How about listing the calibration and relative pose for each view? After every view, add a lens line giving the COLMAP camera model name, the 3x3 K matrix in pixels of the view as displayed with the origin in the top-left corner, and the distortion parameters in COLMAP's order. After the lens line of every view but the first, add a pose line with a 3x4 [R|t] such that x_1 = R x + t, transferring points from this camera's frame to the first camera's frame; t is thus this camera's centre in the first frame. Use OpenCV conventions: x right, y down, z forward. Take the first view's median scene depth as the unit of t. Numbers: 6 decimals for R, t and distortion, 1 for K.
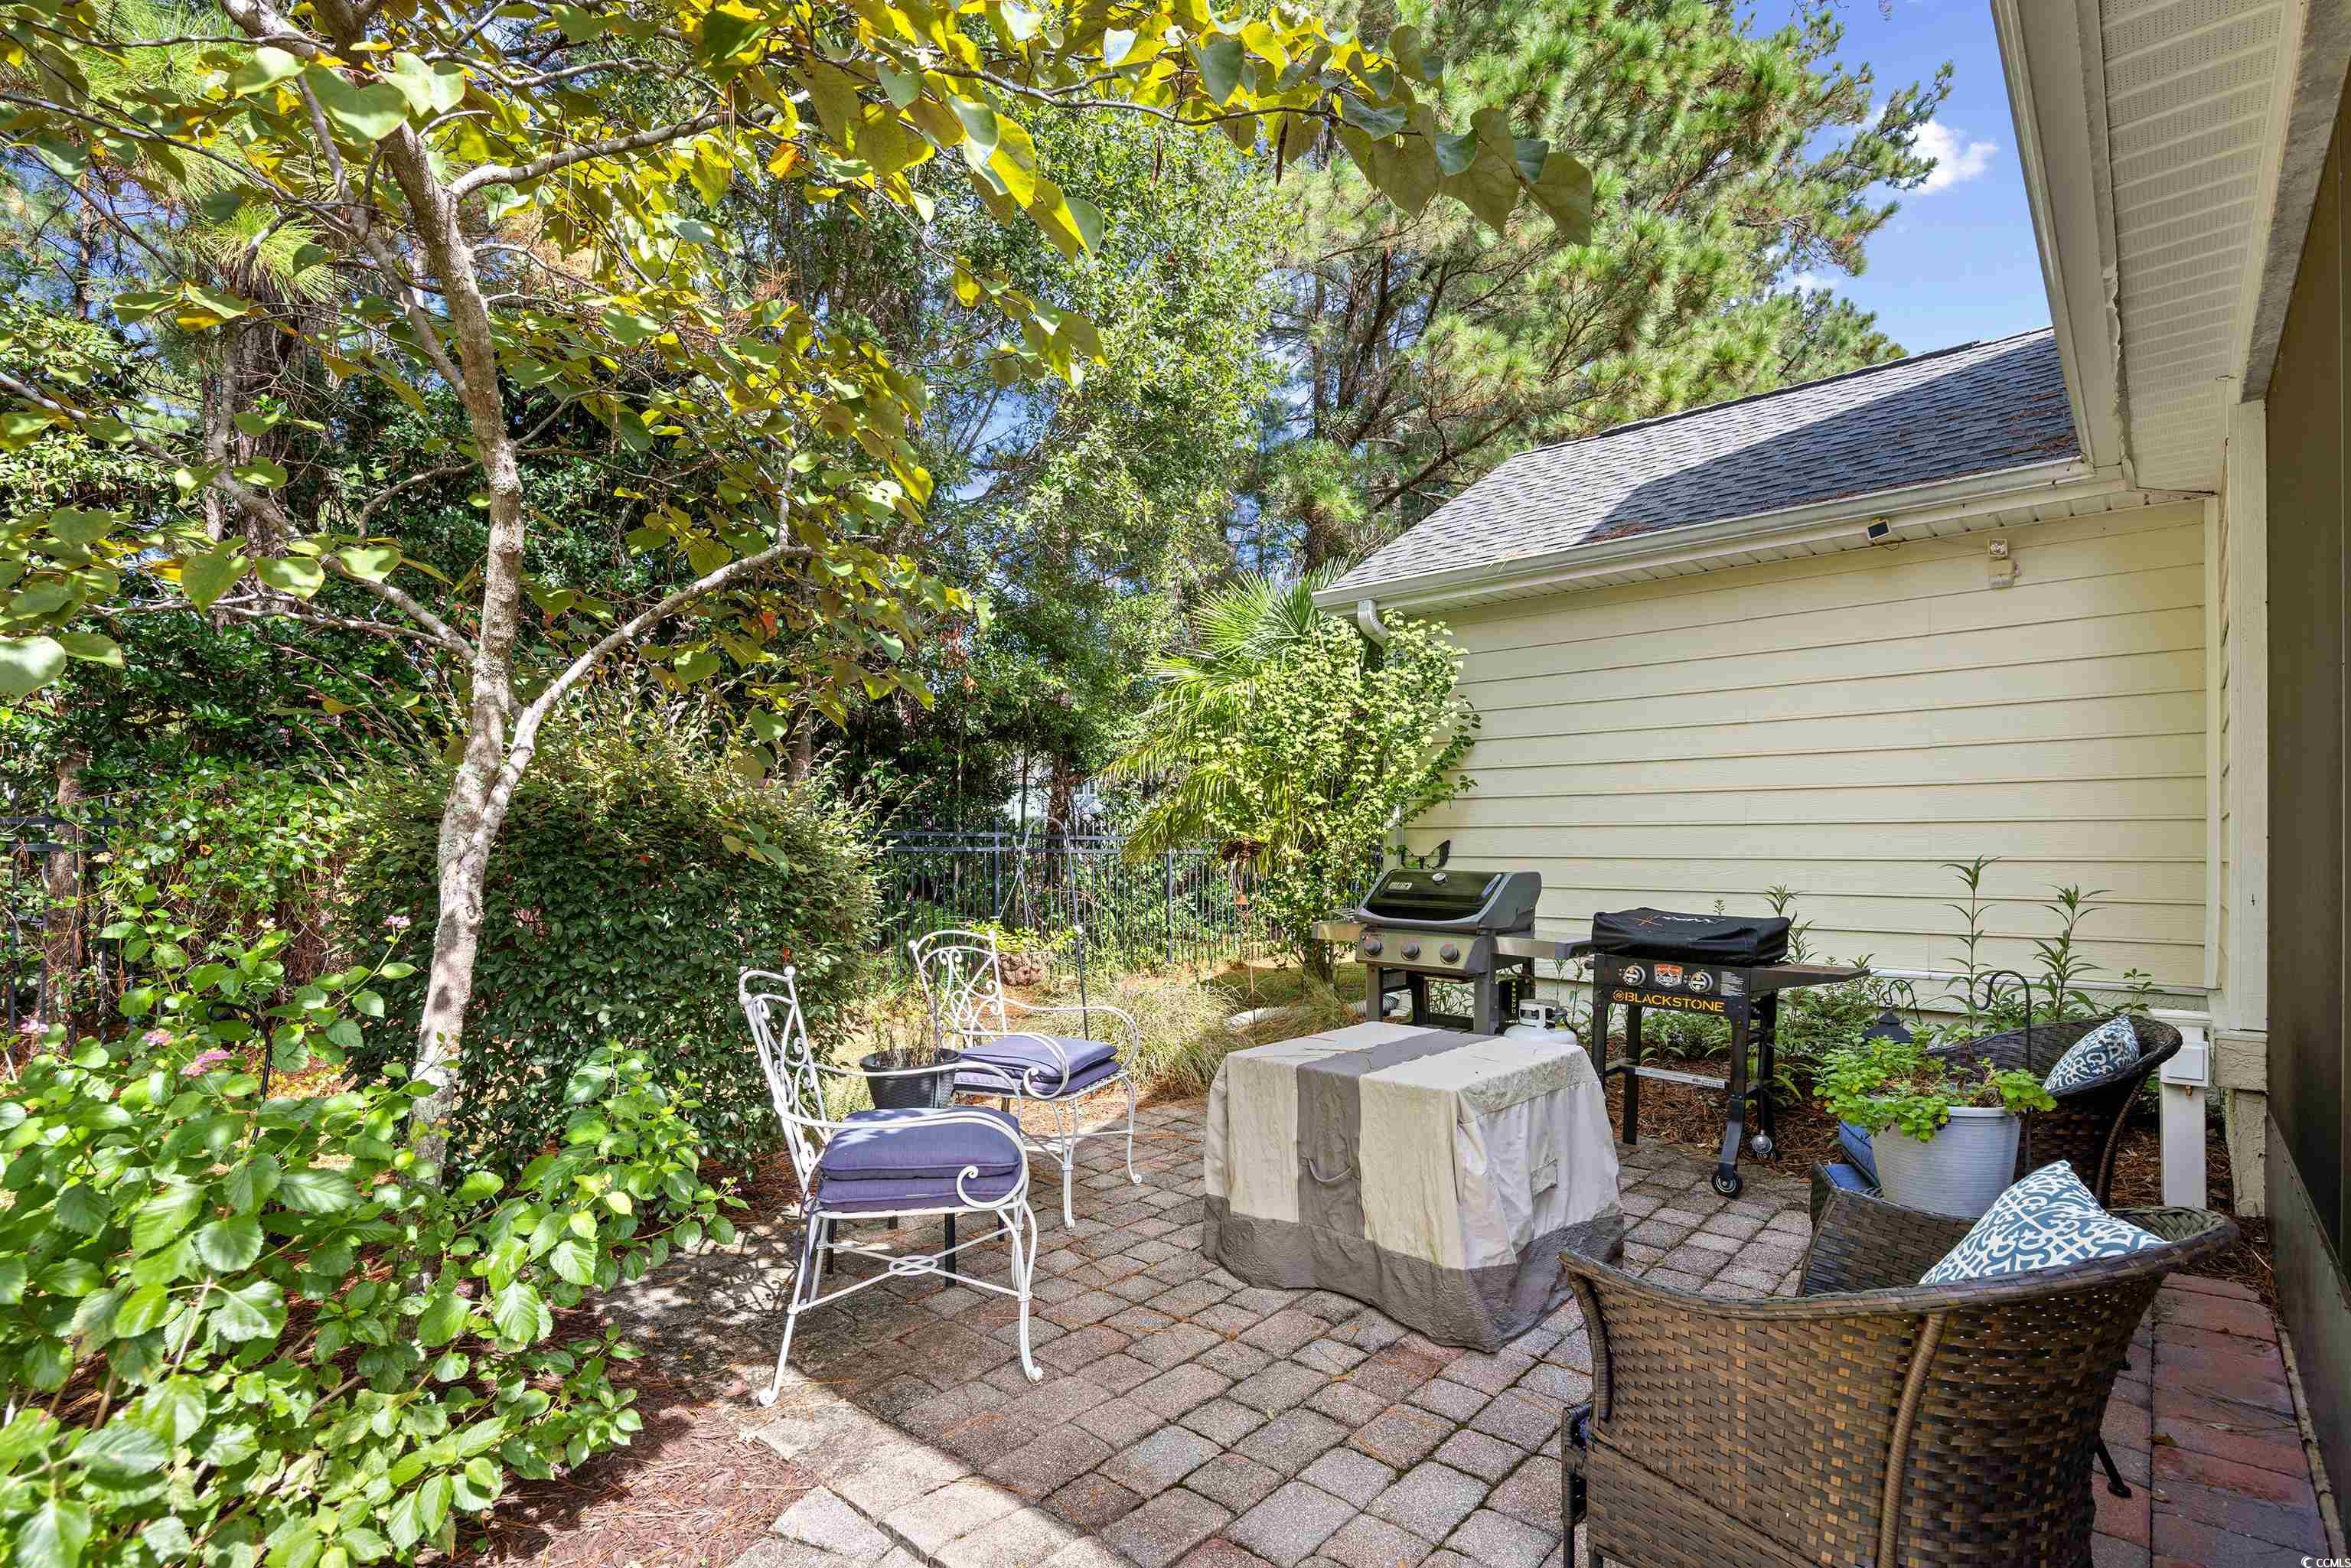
lens RADIAL K [[1096.4, 0, 1170.0], [0, 1096.4, 835.3], [0, 0, 1]] dist [-0.015975, 0.000839]
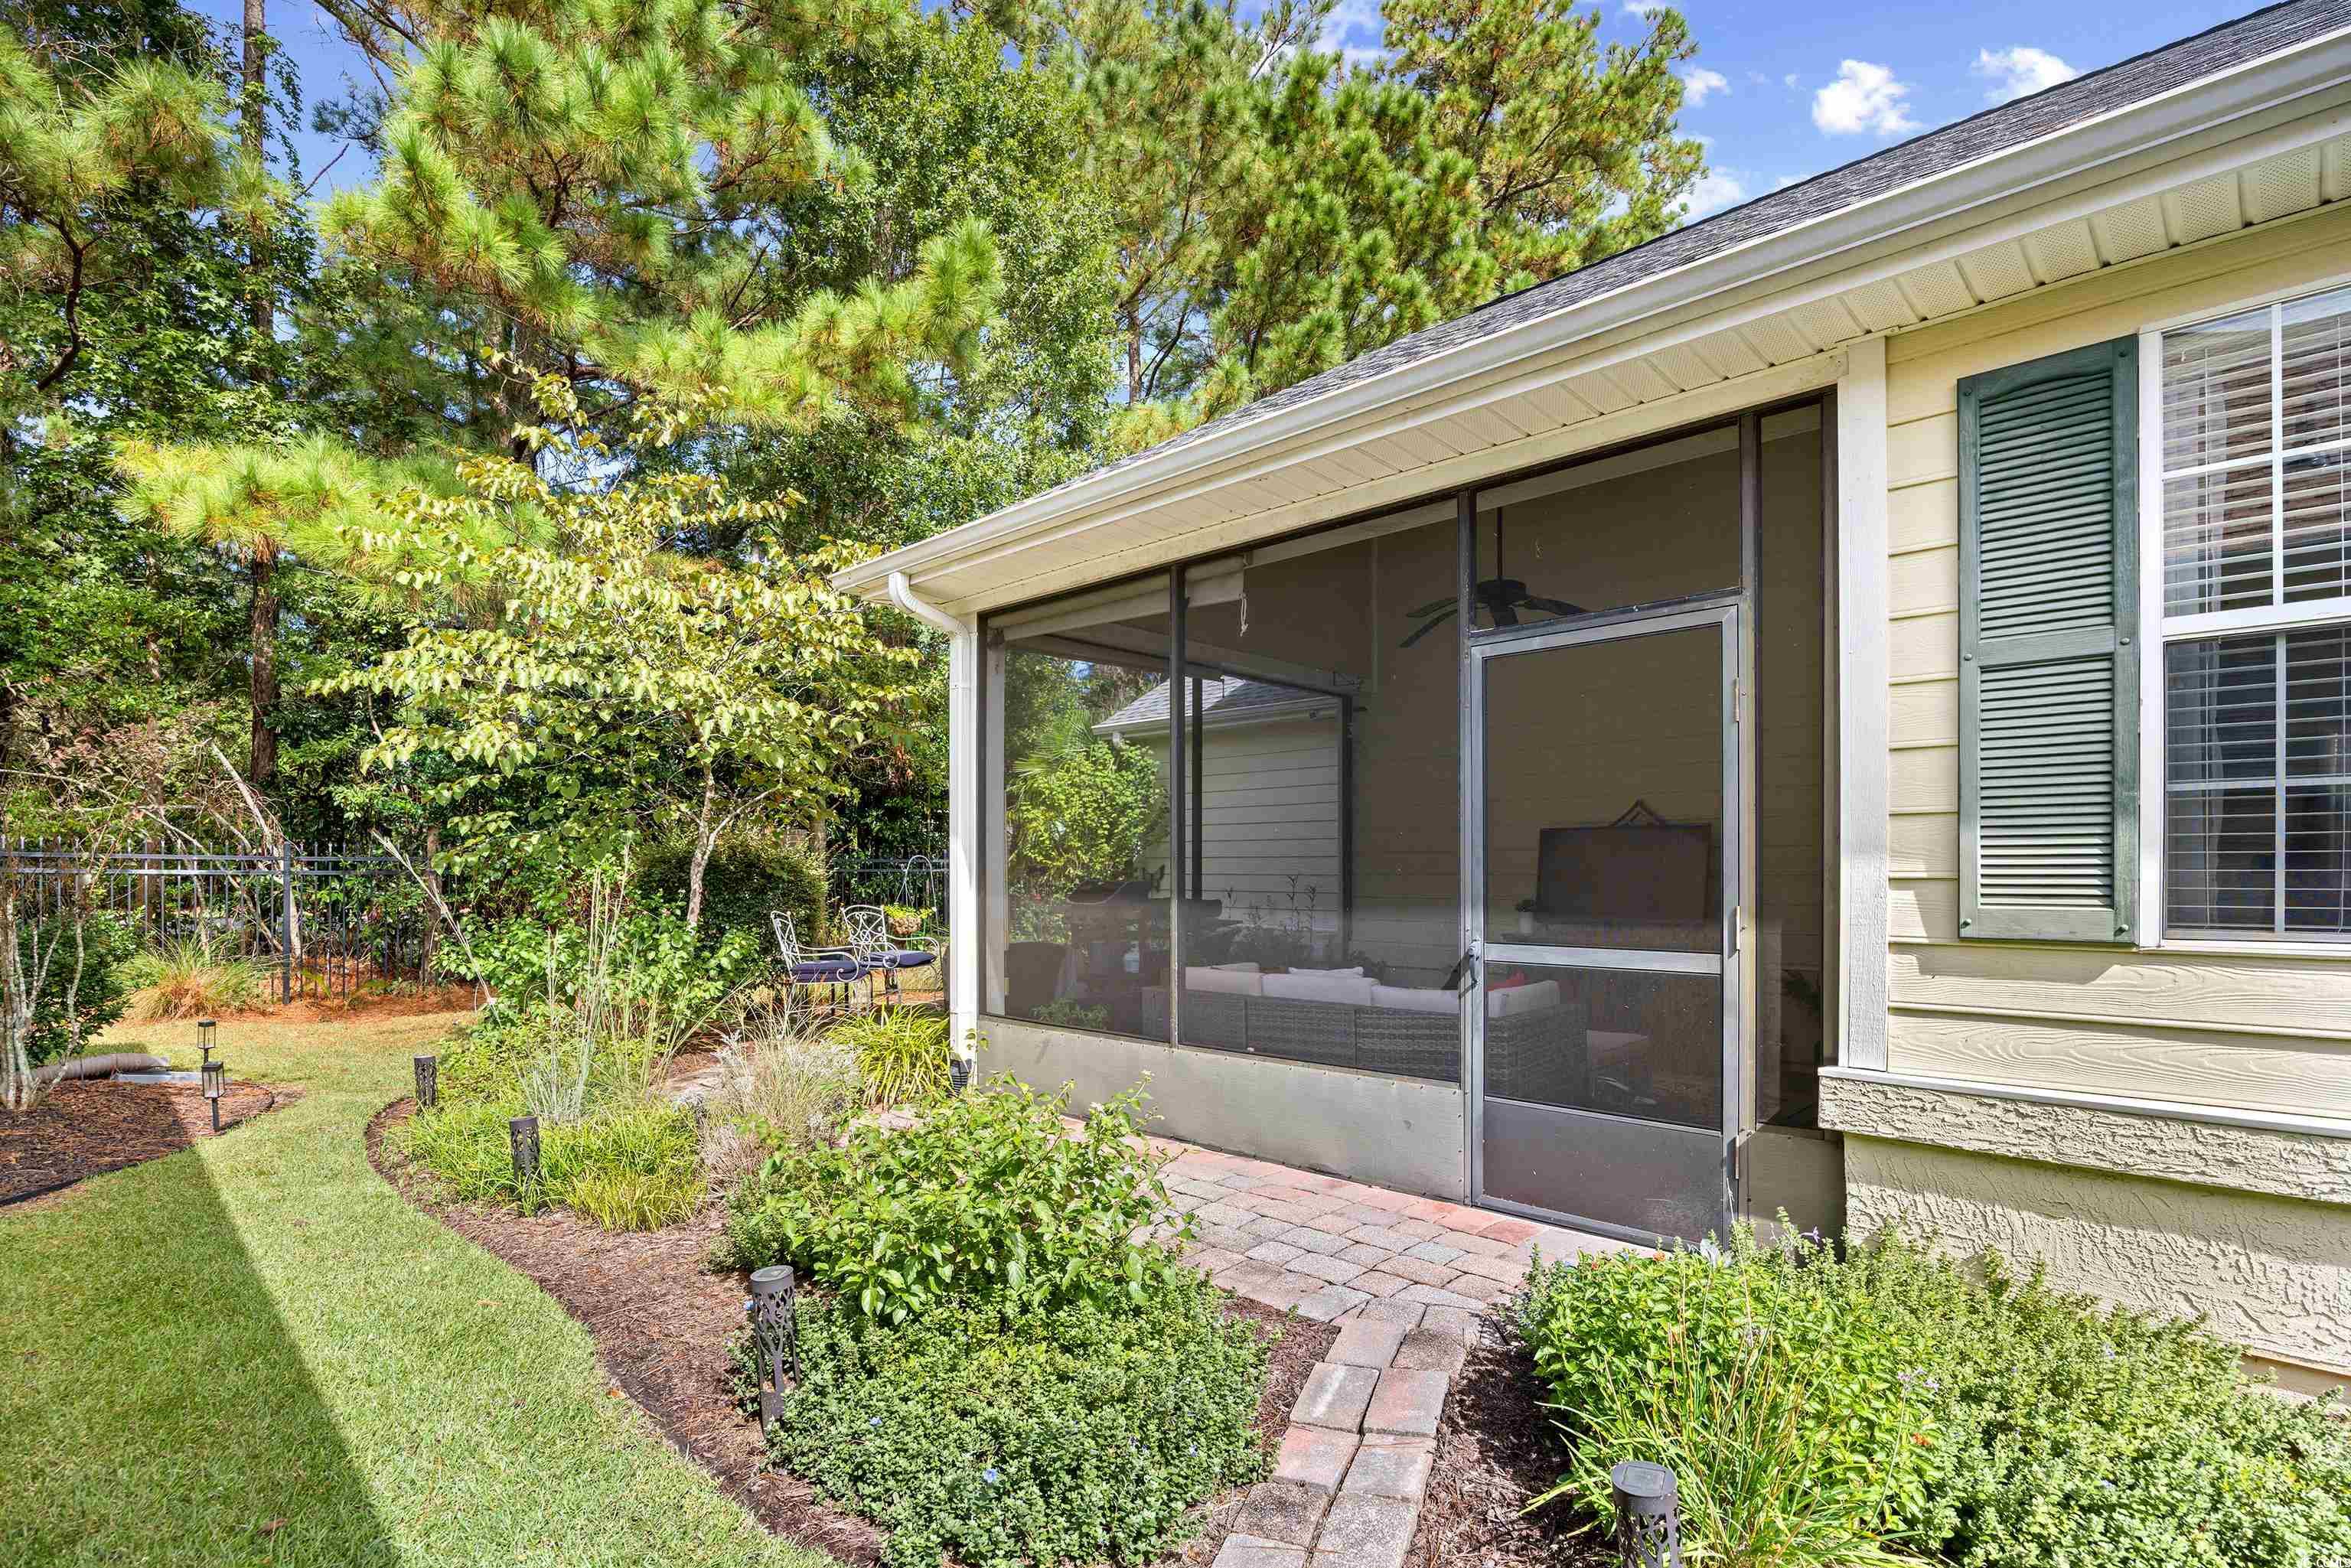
lens RADIAL K [[1096.4, 0, 1170.0], [0, 1096.4, 835.3], [0, 0, 1]] dist [-0.015975, 0.000839]
pose [[0.999324, -0.006192, -0.036230, 0.644662], [0.005533, 0.999818, -0.018251, -0.020117], [0.036336, 0.018039, 0.999177, -1.566726]]
